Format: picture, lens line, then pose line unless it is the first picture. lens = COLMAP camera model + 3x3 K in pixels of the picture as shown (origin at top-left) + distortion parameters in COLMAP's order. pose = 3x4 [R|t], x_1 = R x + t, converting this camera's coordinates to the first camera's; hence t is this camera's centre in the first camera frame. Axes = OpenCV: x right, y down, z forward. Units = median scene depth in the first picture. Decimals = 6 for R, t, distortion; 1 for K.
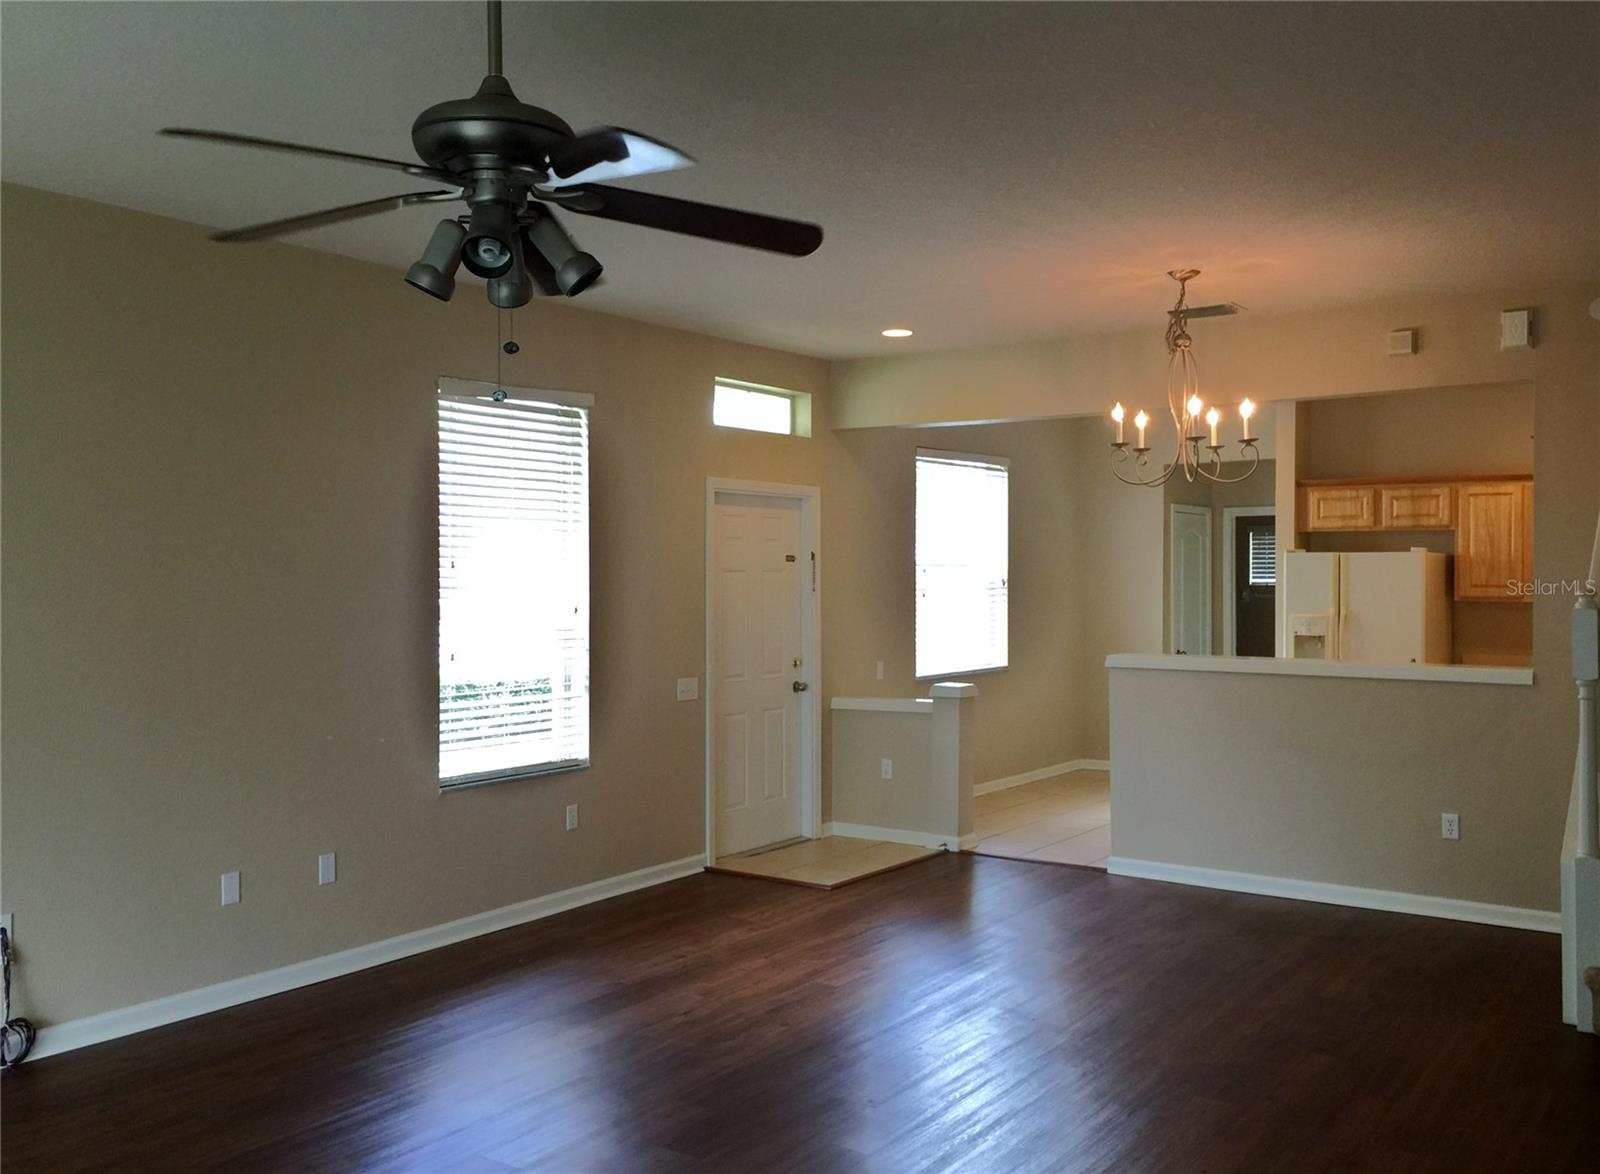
lens RADIAL K [[1397.5, 0, 767.8], [0, 1397.5, 604.4], [0, 0, 1]] dist [0.087252, -0.106975]
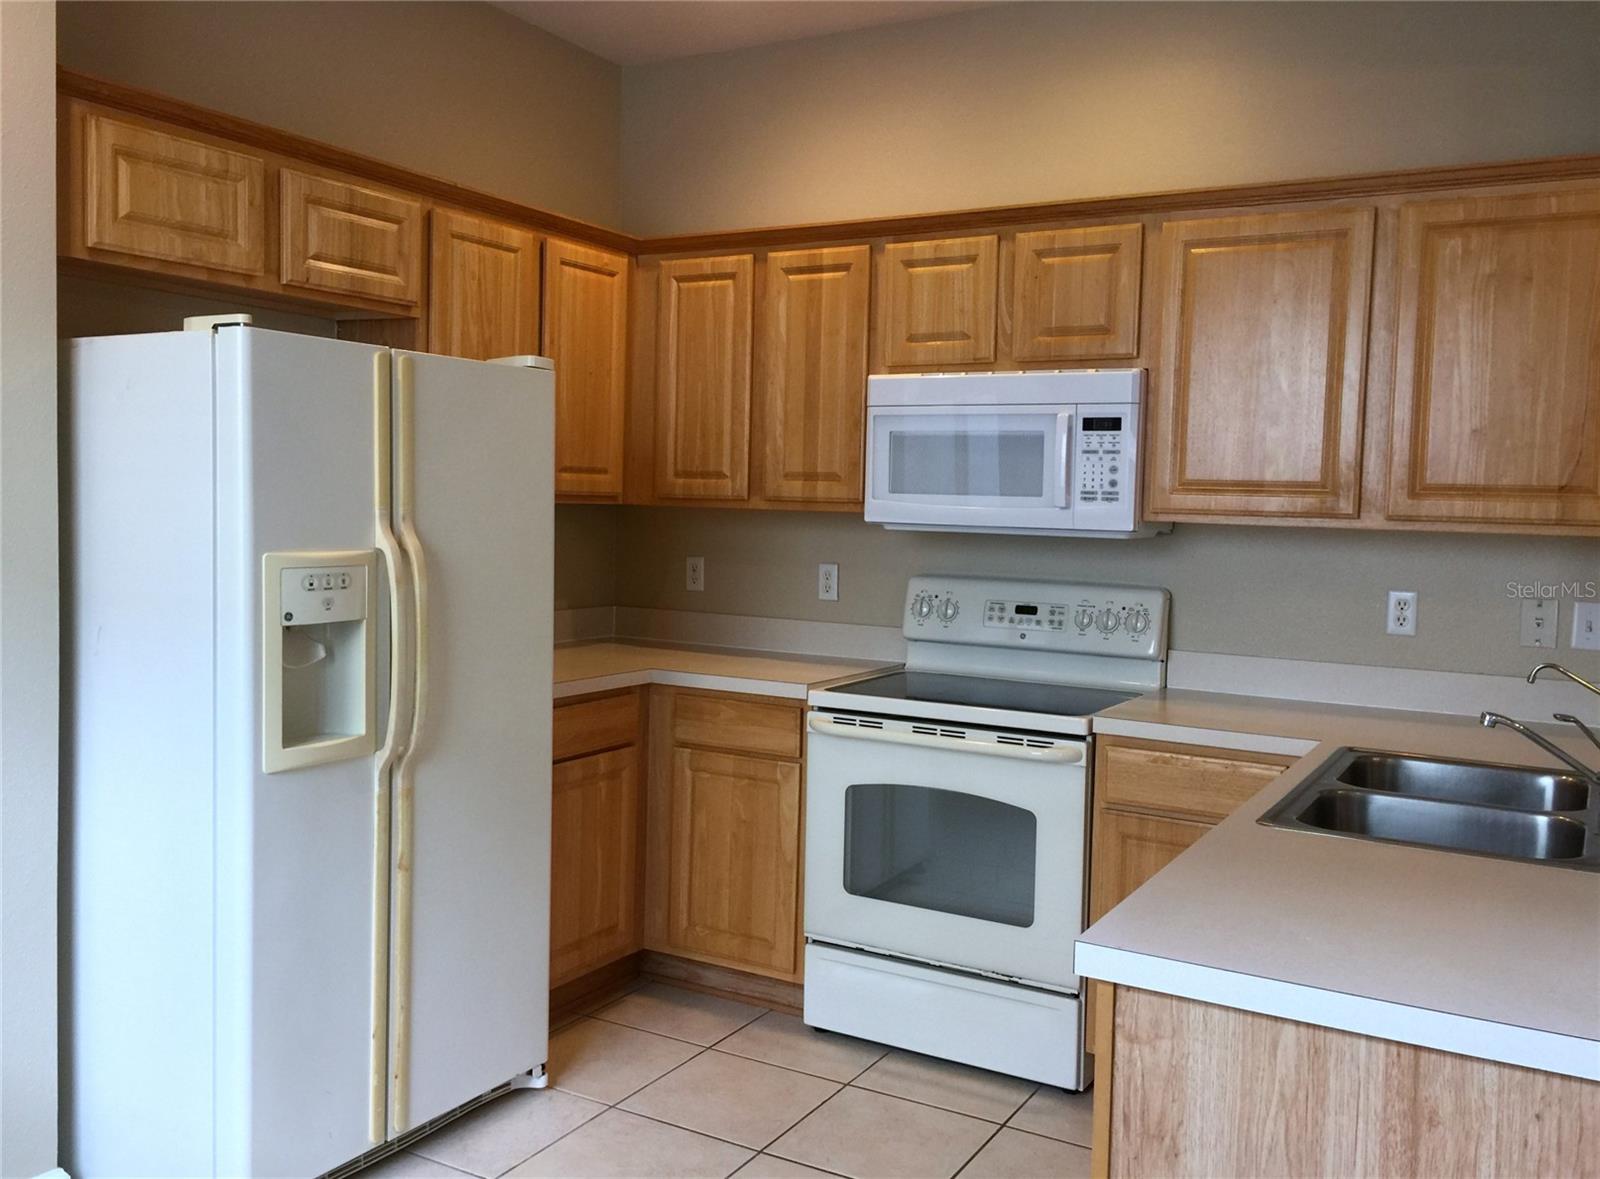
lens RADIAL K [[1397.5, 0, 805.8], [0, 1397.5, 580.9], [0, 0, 1]] dist [0.087252, -0.106975]
pose [[-0.114310, -0.066508, 0.991216, 0.099708], [-0.002367, 0.997772, 0.066675, -0.007648], [-0.993442, 0.005276, -0.114212, 1.117919]]
